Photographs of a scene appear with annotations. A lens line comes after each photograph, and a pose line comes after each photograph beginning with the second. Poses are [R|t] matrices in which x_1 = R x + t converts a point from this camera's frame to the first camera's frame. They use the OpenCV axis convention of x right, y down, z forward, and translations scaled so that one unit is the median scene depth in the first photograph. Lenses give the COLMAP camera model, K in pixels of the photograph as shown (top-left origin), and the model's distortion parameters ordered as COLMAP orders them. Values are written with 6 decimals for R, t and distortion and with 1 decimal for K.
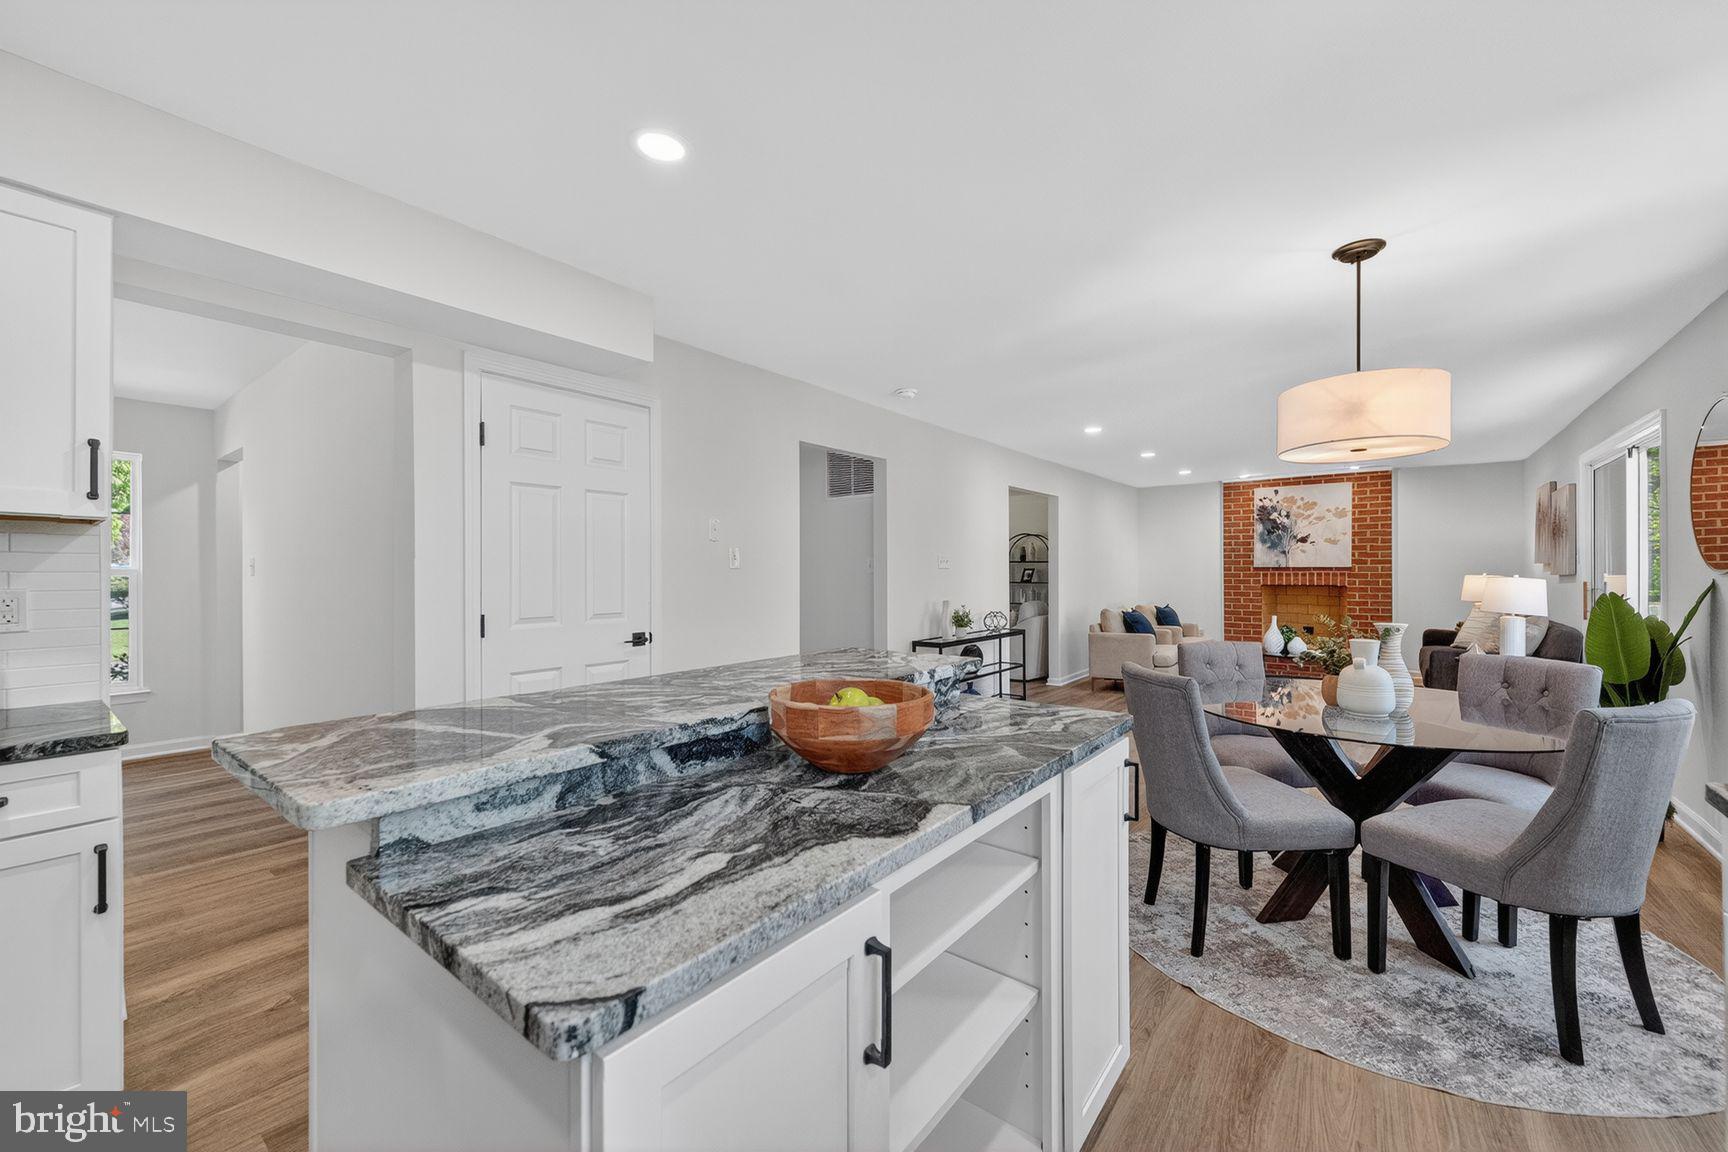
lens RADIAL K [[675.2, 0, 865.6], [0, 675.2, 574.3], [0, 0, 1]] dist [0.006881, -0.000038]
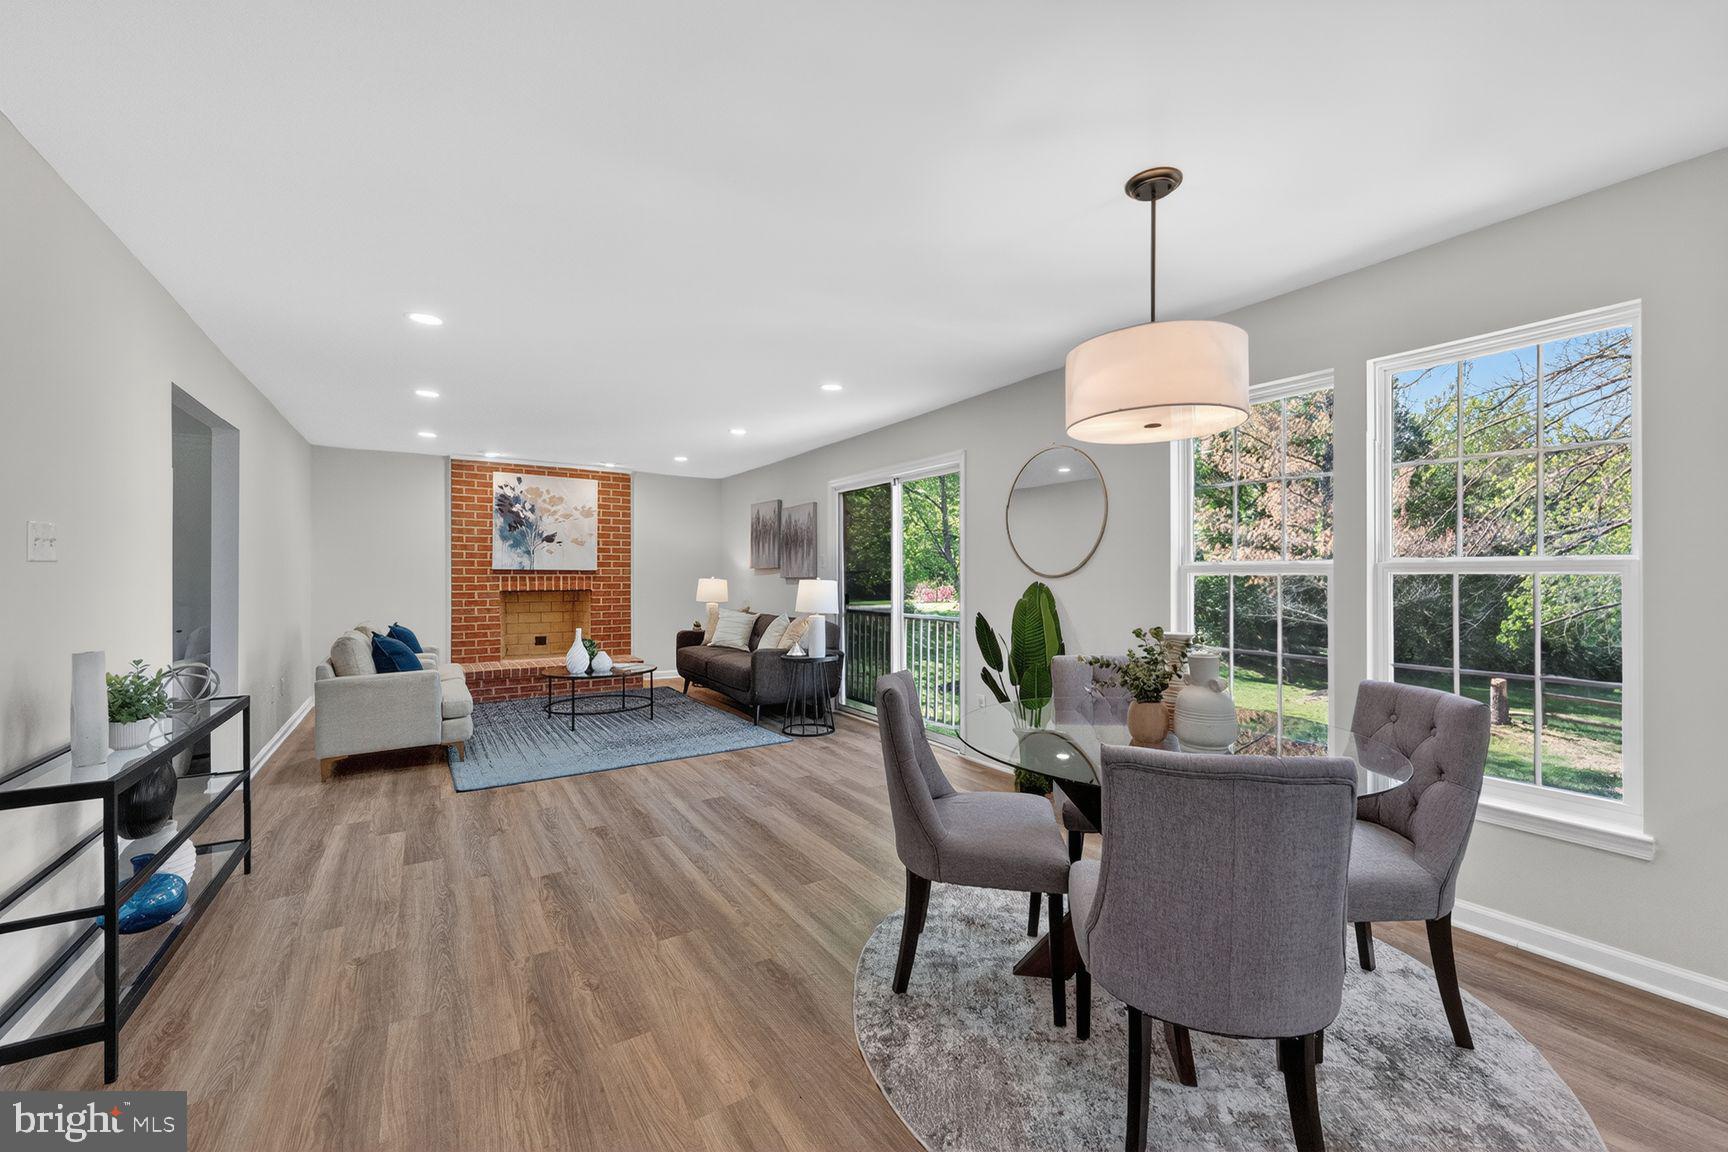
lens RADIAL K [[683.4, 0, 878.3], [0, 683.4, 571.9], [0, 0, 1]] dist [0.007654, -0.000291]
pose [[0.321751, 0.007708, 0.946793, -0.053745], [0.001729, 0.999960, -0.008728, 0.000338], [-0.946823, 0.004446, 0.321725, 0.318832]]
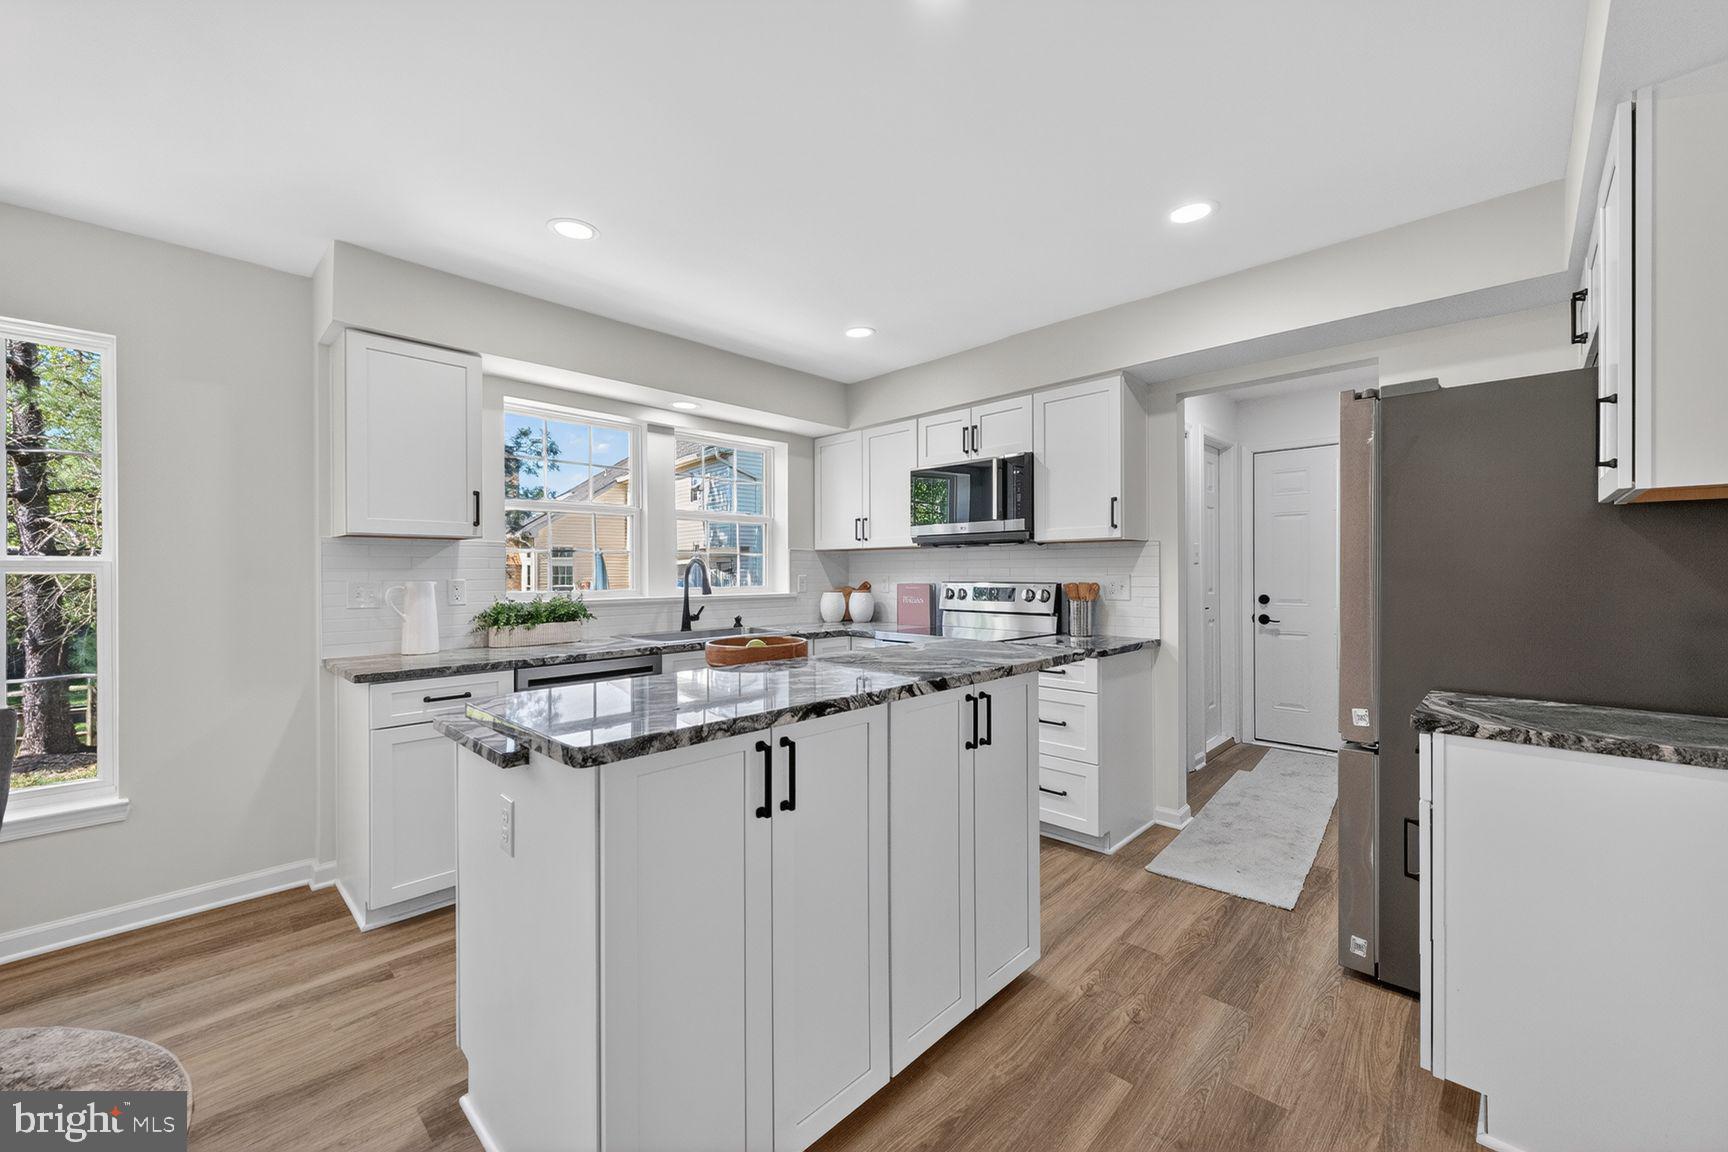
lens RADIAL K [[675.2, 0, 865.6], [0, 675.2, 574.3], [0, 0, 1]] dist [0.006881, -0.000038]
pose [[-0.994402, 0.008118, 0.105348, -0.068535], [0.008928, 0.999934, 0.007219, 0.000364], [-0.105282, 0.008119, -0.994409, 0.388894]]
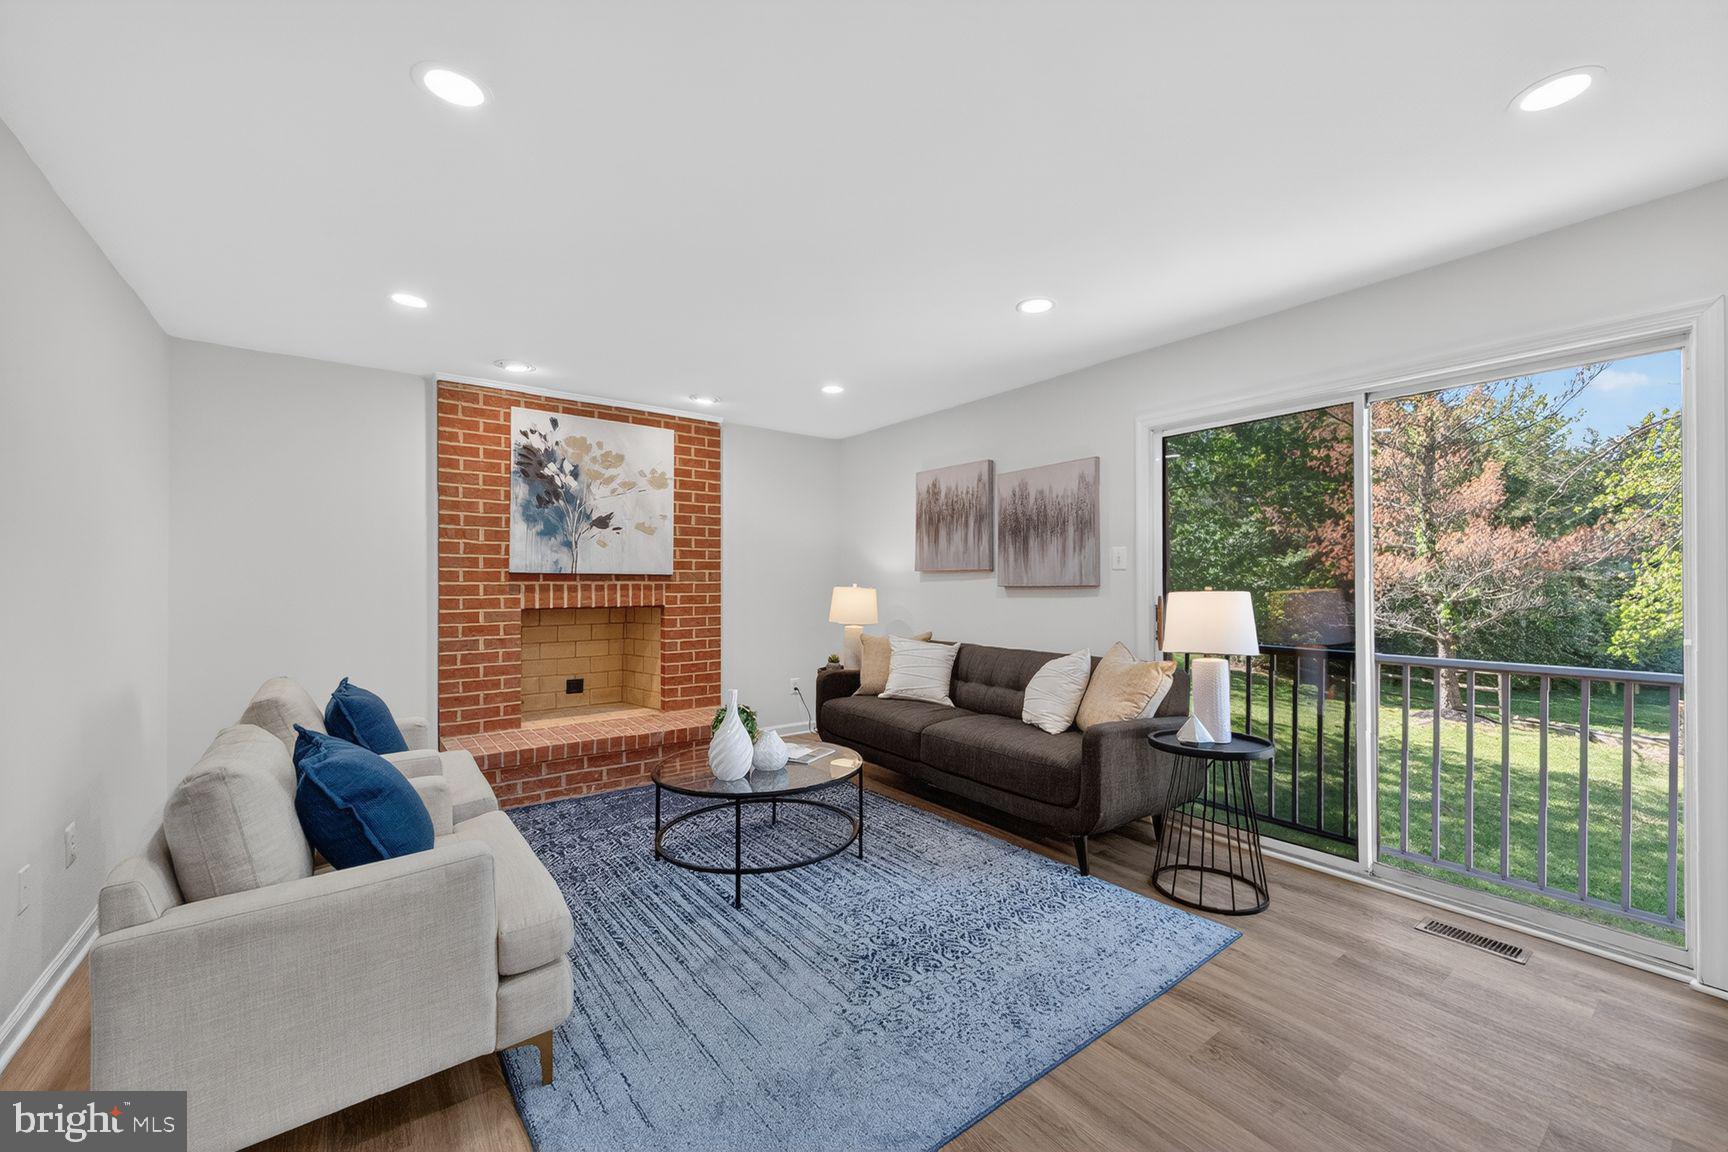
lens RADIAL K [[683.4, 0, 878.3], [0, 683.4, 571.9], [0, 0, 1]] dist [0.007654, -0.000291]
pose [[0.249193, 0.015929, 0.968323, 0.184006], [0.003582, 0.999843, -0.017369, -0.001777], [-0.968447, 0.007797, 0.249097, 0.665986]]
